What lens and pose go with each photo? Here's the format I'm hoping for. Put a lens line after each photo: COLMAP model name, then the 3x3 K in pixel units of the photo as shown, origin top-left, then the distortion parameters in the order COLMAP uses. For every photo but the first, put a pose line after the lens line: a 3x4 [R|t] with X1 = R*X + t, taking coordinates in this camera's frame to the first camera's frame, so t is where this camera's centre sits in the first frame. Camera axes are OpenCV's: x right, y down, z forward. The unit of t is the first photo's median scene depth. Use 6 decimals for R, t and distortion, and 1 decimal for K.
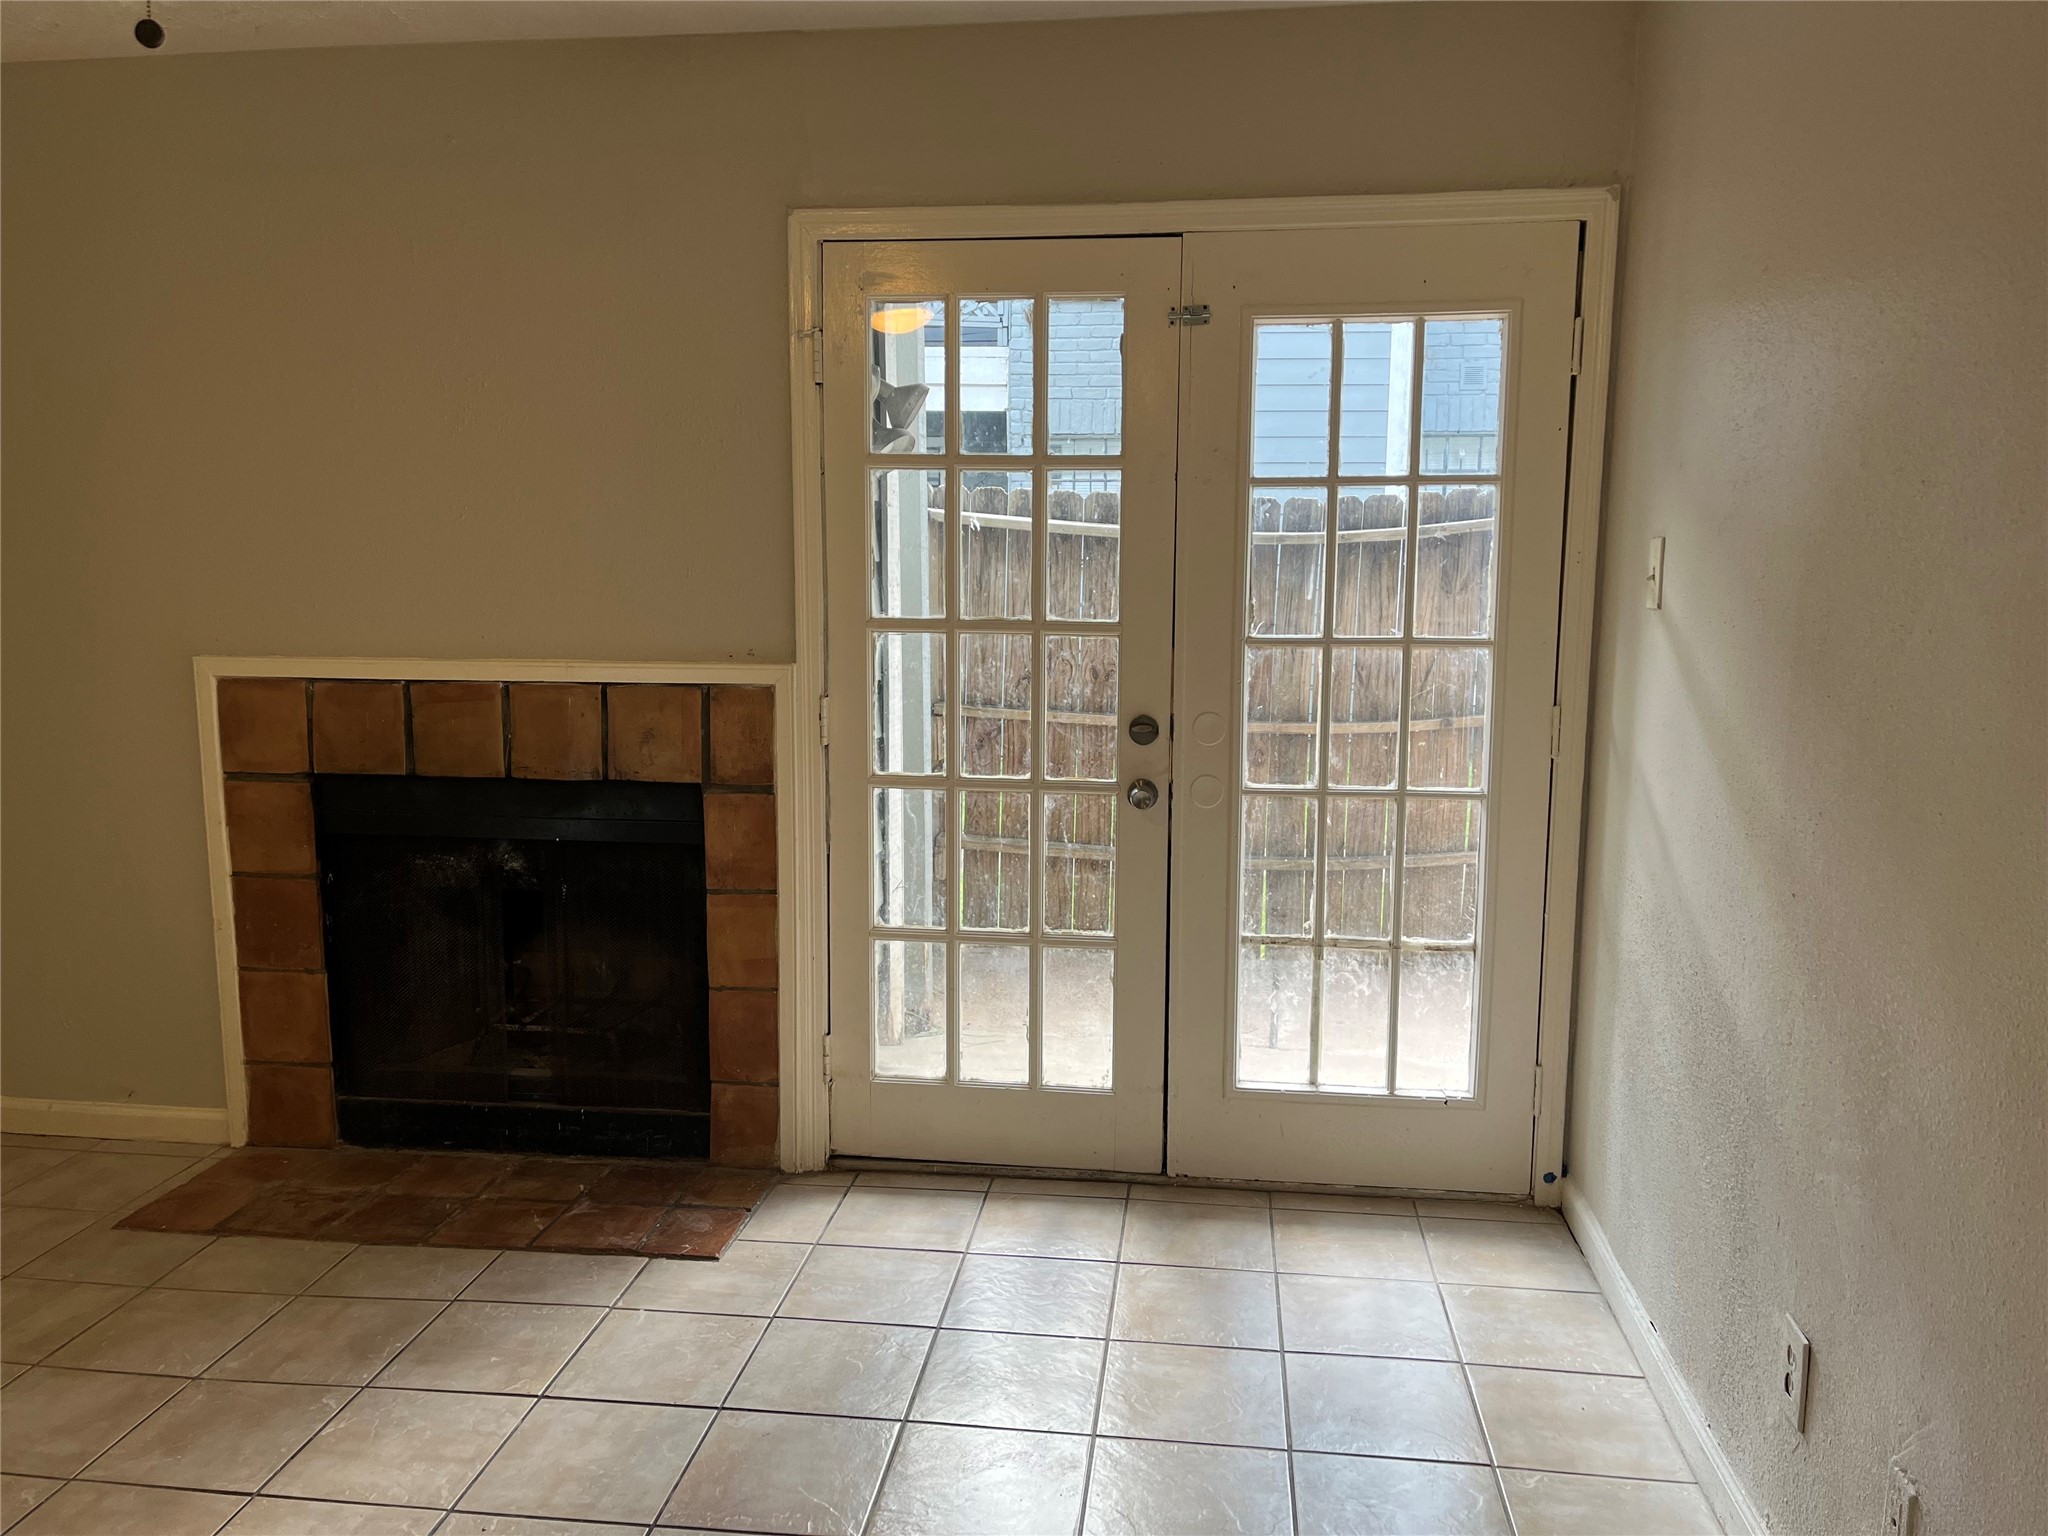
lens RADIAL K [[1552.7, 0, 1018.9], [0, 1552.7, 778.3], [0, 0, 1]] dist [0.088237, -0.136647]
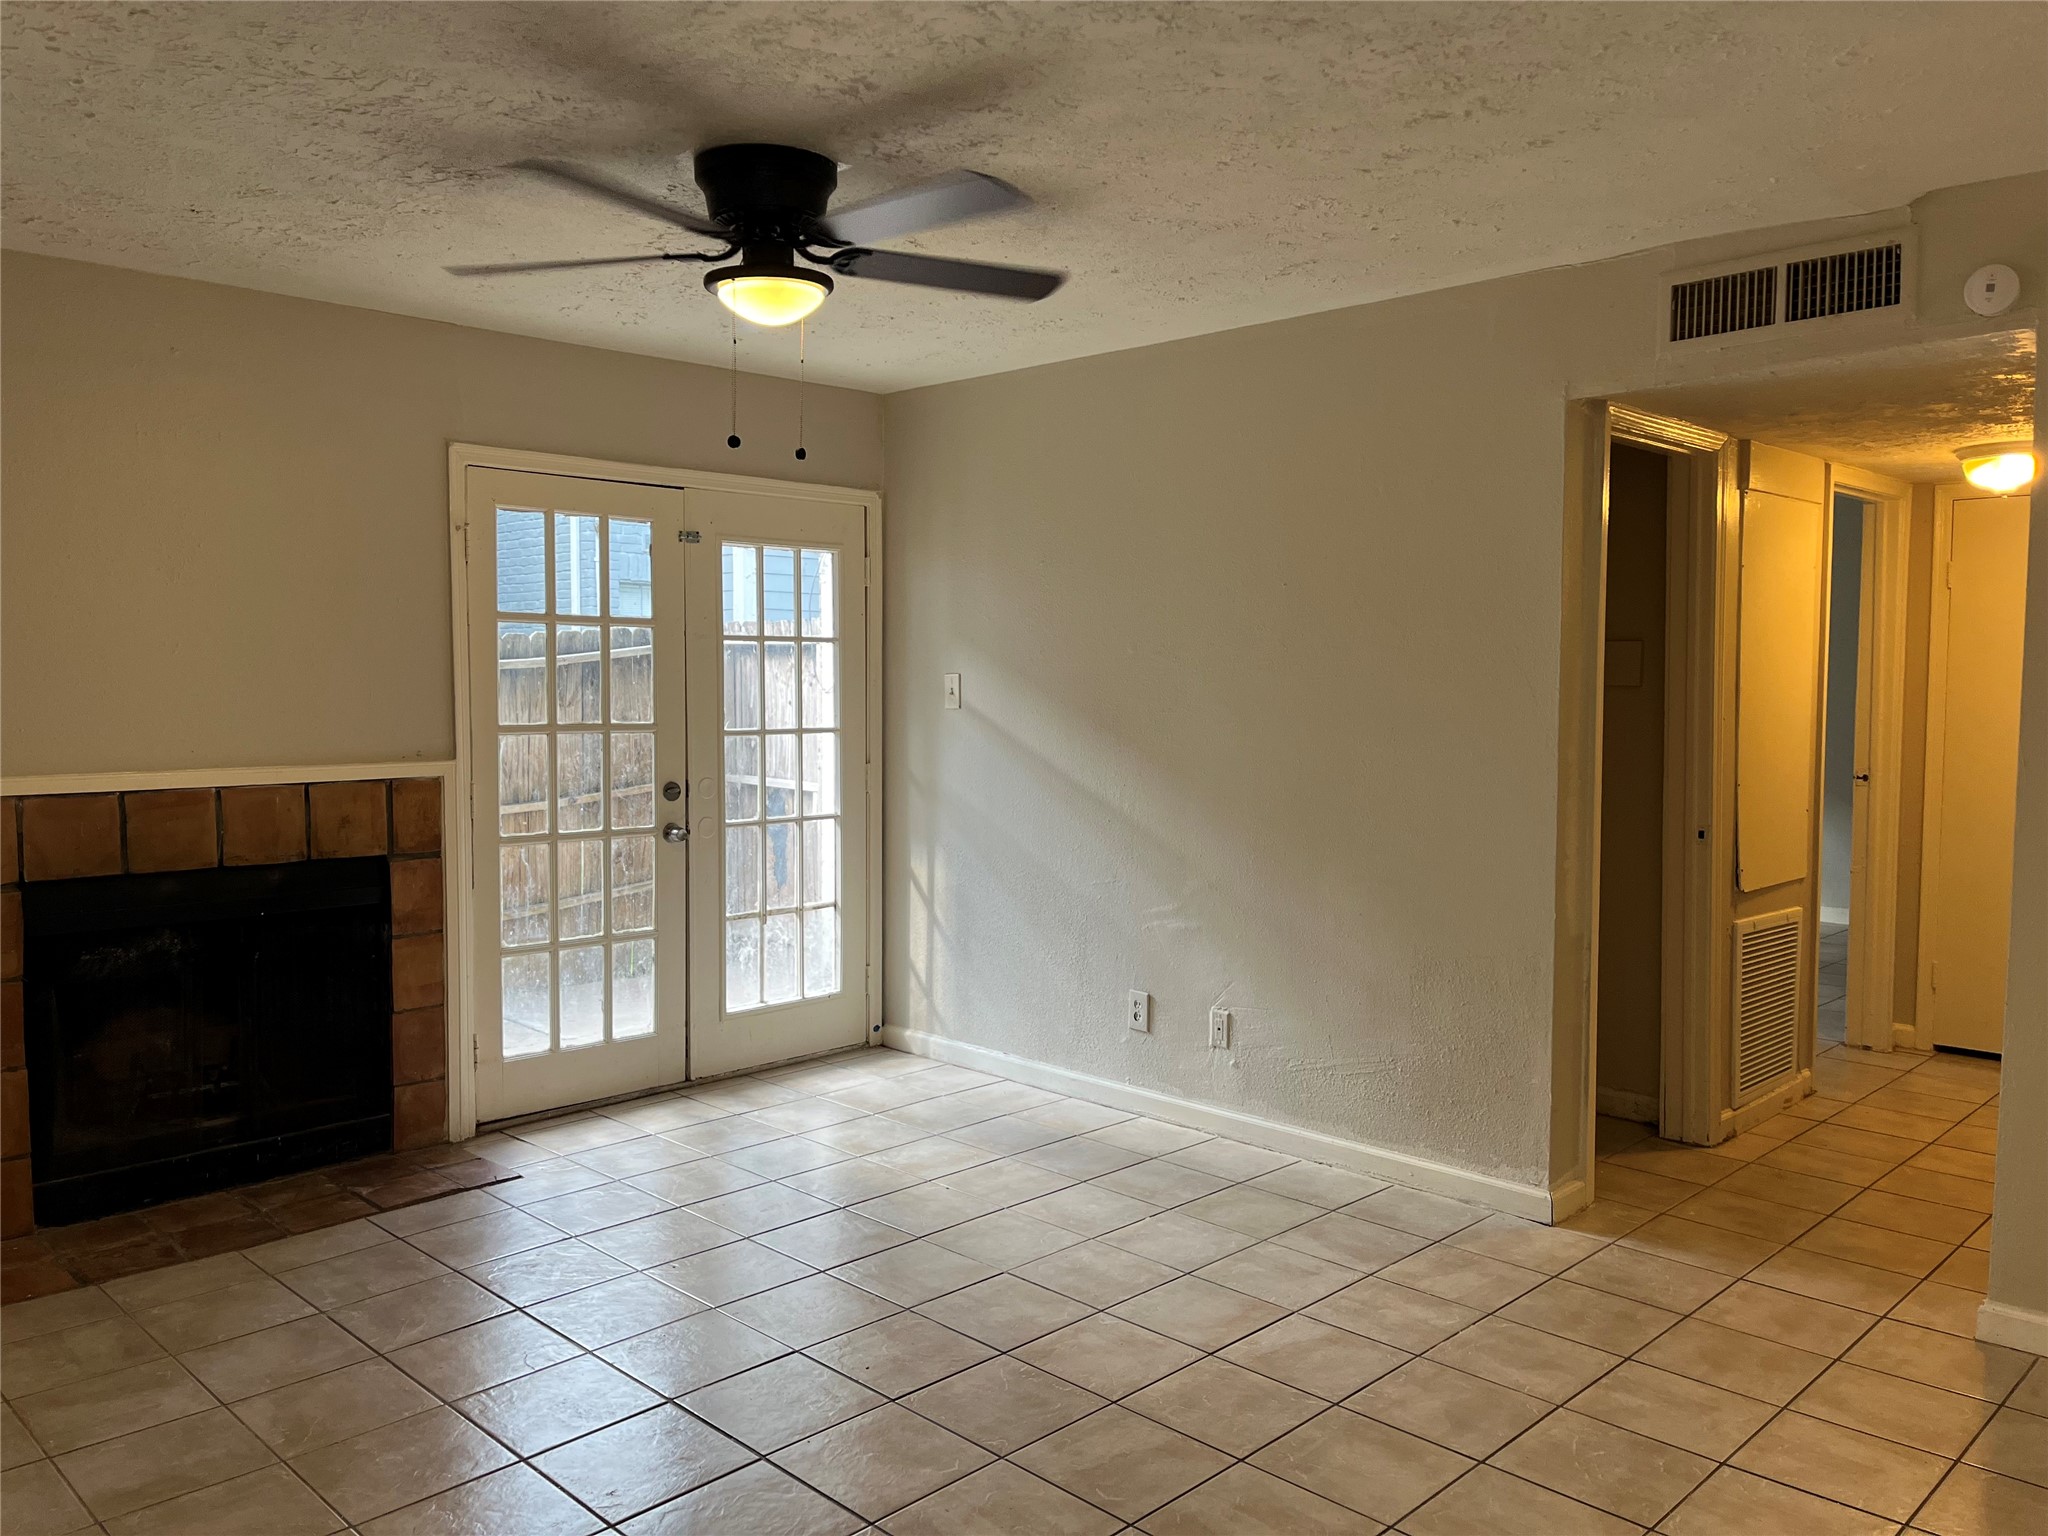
lens RADIAL K [[1552.7, 0, 1018.9], [0, 1552.7, 778.3], [0, 0, 1]] dist [0.088237, -0.136647]
pose [[0.611380, -0.053395, 0.789534, -0.919726], [0.112101, 0.993503, -0.019617, 0.024795], [-0.783357, 0.100501, 0.613393, -0.232675]]
